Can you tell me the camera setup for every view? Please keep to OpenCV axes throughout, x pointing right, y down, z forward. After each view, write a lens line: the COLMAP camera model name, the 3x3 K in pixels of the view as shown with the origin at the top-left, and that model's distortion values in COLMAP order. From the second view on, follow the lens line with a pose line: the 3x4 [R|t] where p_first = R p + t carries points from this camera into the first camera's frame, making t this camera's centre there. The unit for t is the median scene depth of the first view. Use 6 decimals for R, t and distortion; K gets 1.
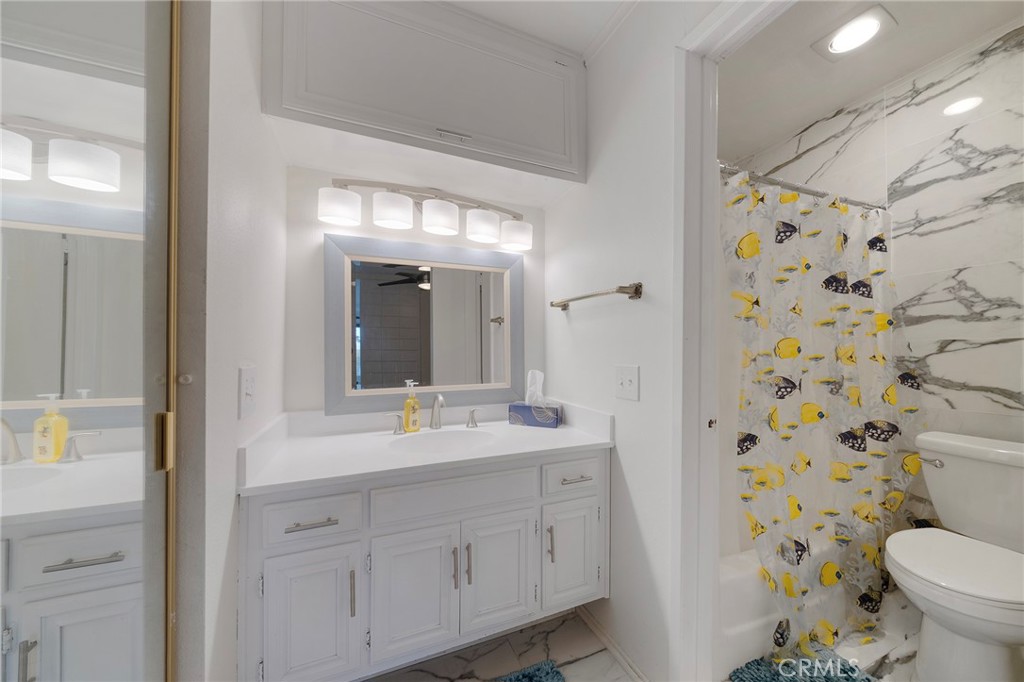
lens RADIAL K [[350.7, 0, 508.3], [0, 350.7, 343.6], [0, 0, 1]] dist [-0.010672, 0.000515]
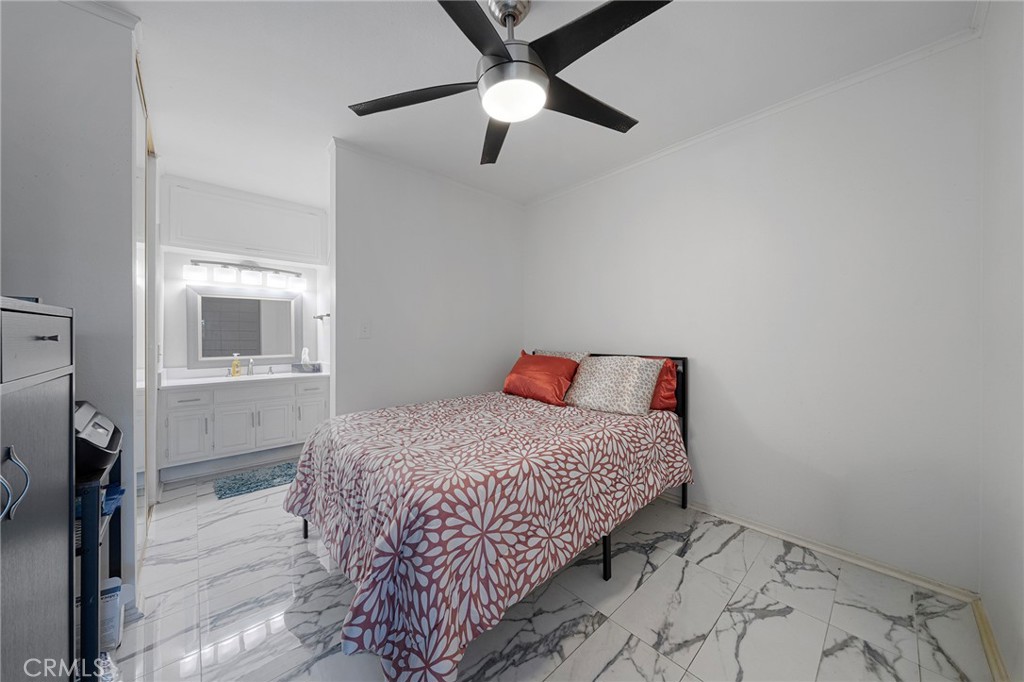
lens RADIAL K [[350.7, 0, 513.8], [0, 350.7, 335.5], [0, 0, 1]] dist [-0.010672, 0.000515]
pose [[0.941630, -0.003681, 0.336630, 0.601321], [-0.000465, 0.999925, 0.012234, -0.028623], [-0.336649, -0.011676, 0.941558, -1.565573]]
